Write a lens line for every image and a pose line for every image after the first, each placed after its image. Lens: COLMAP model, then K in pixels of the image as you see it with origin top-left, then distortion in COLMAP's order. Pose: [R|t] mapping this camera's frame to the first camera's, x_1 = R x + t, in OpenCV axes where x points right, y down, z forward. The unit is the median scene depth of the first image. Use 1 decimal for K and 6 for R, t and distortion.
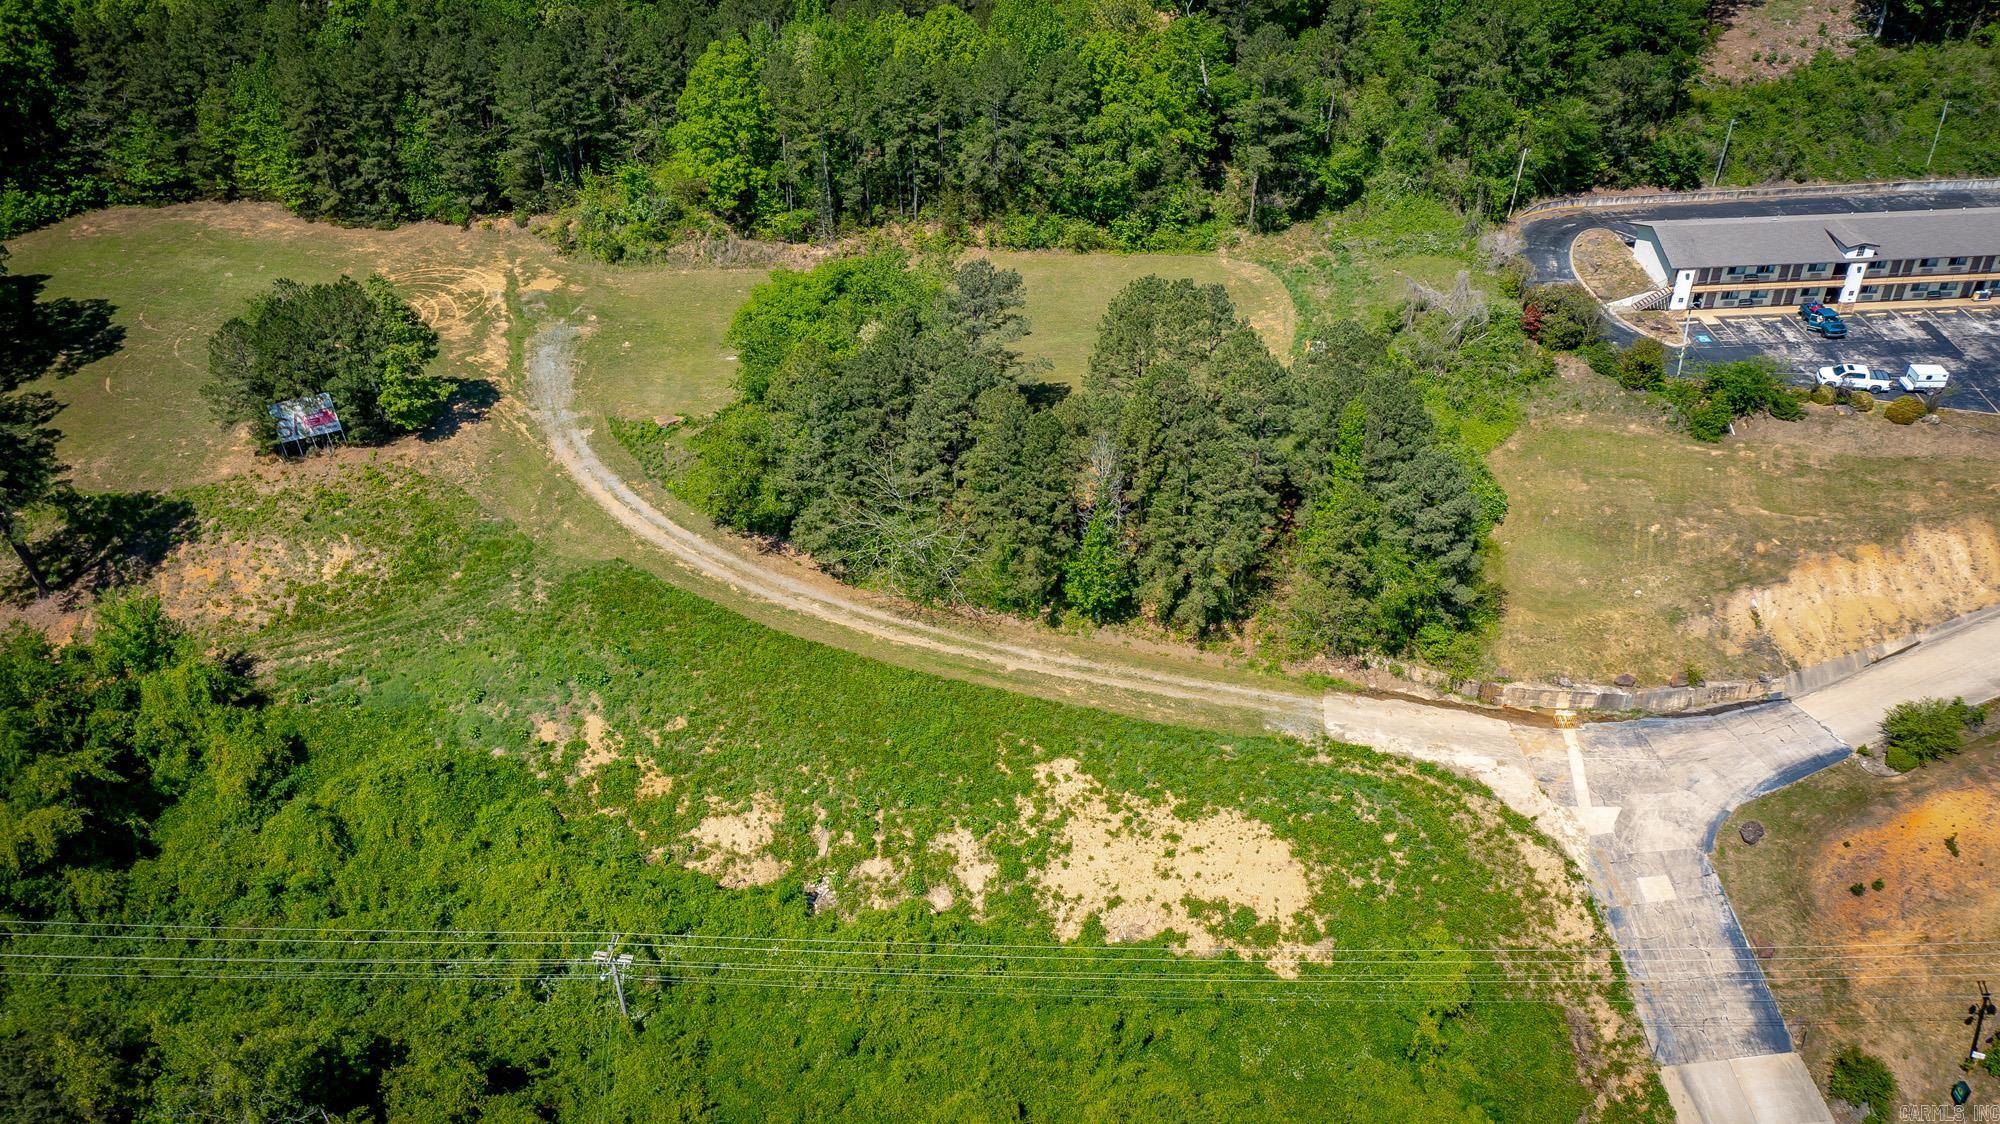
lens RADIAL K [[1583.9, 0, 1003.2], [0, 1583.9, 562.1], [0, 0, 1]] dist [0.001391, 0.014463]
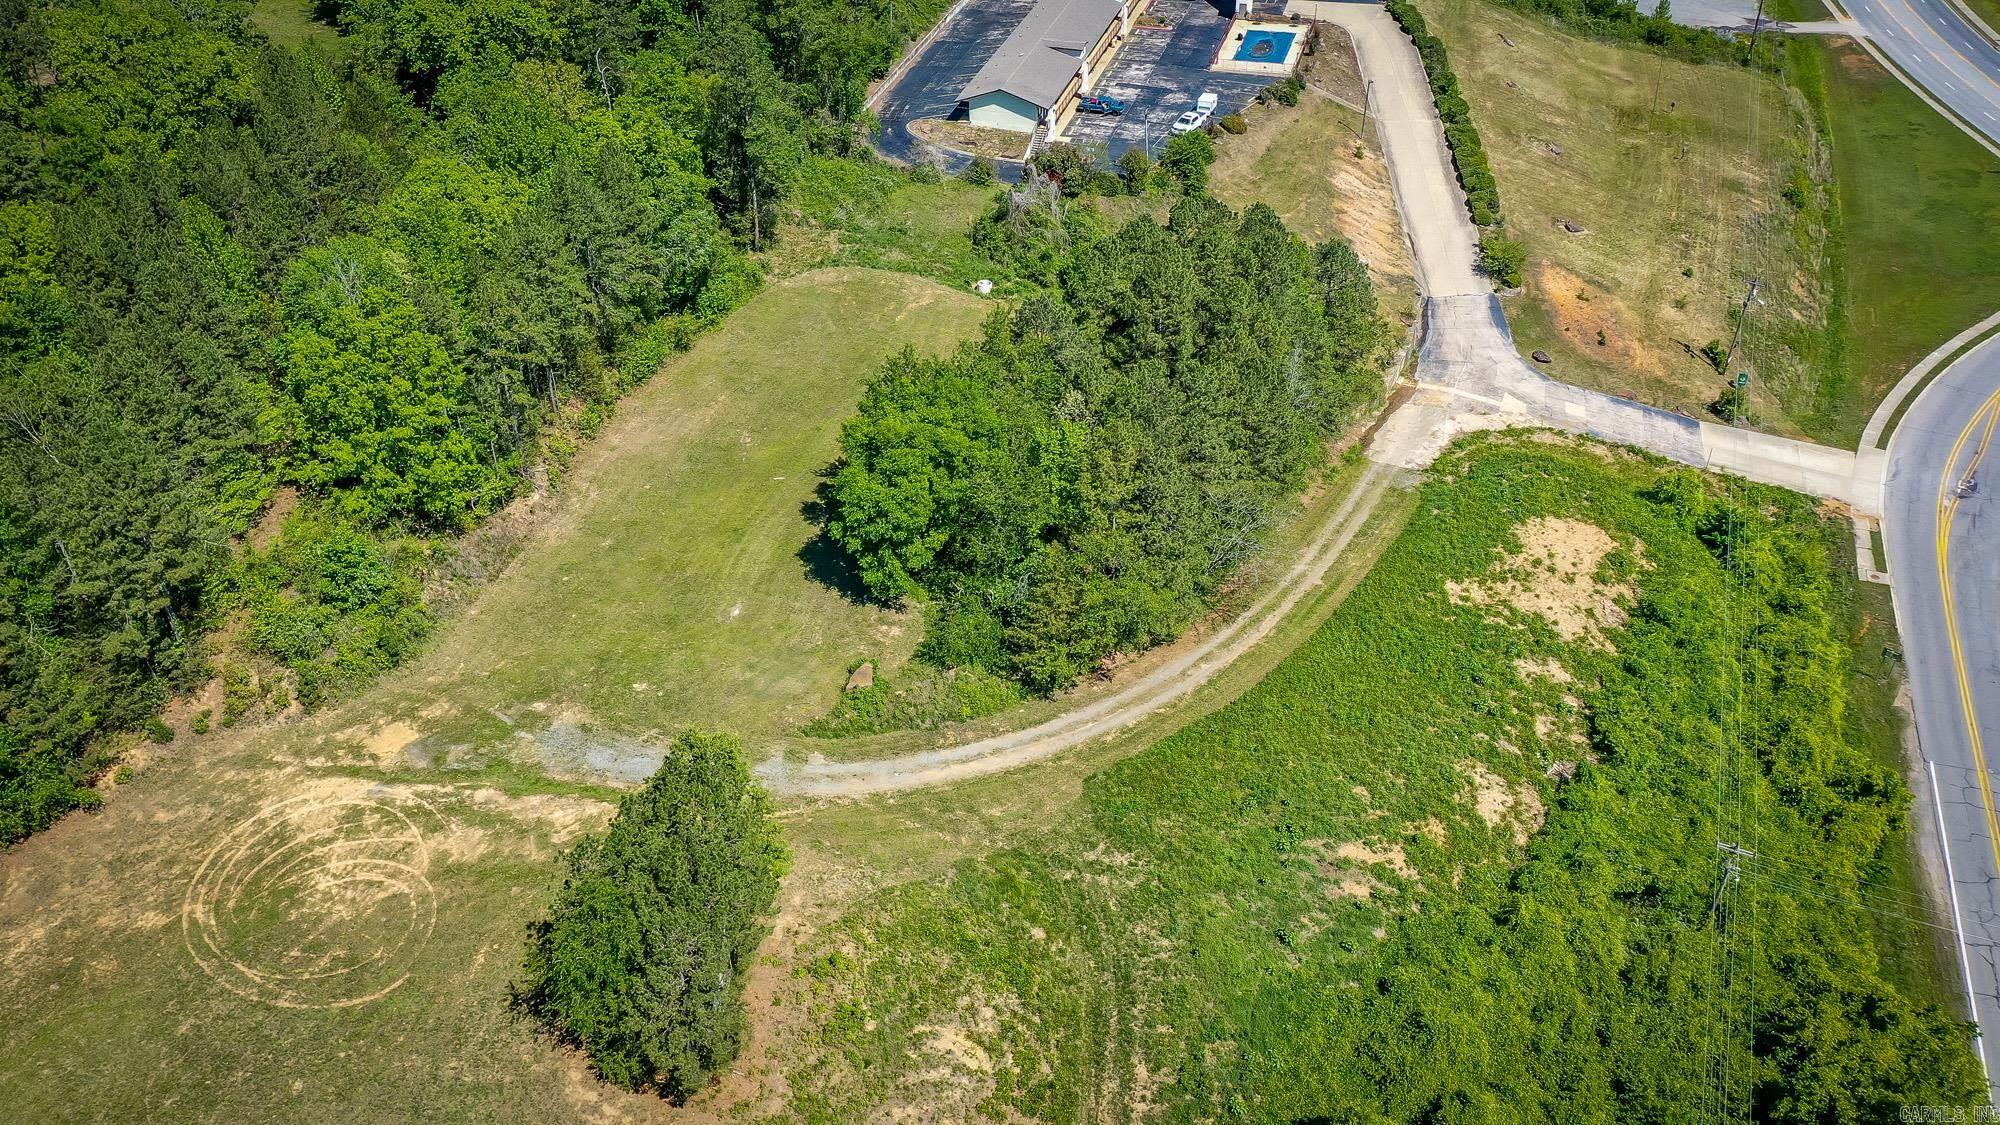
lens RADIAL K [[1583.9, 0, 1003.2], [0, 1583.9, 562.6], [0, 0, 1]] dist [0.001391, 0.014463]
pose [[0.343406, -0.554210, 0.758237, -0.913271], [0.547365, 0.774149, 0.317938, -0.419091], [-0.763193, 0.305851, 0.569202, 0.578693]]
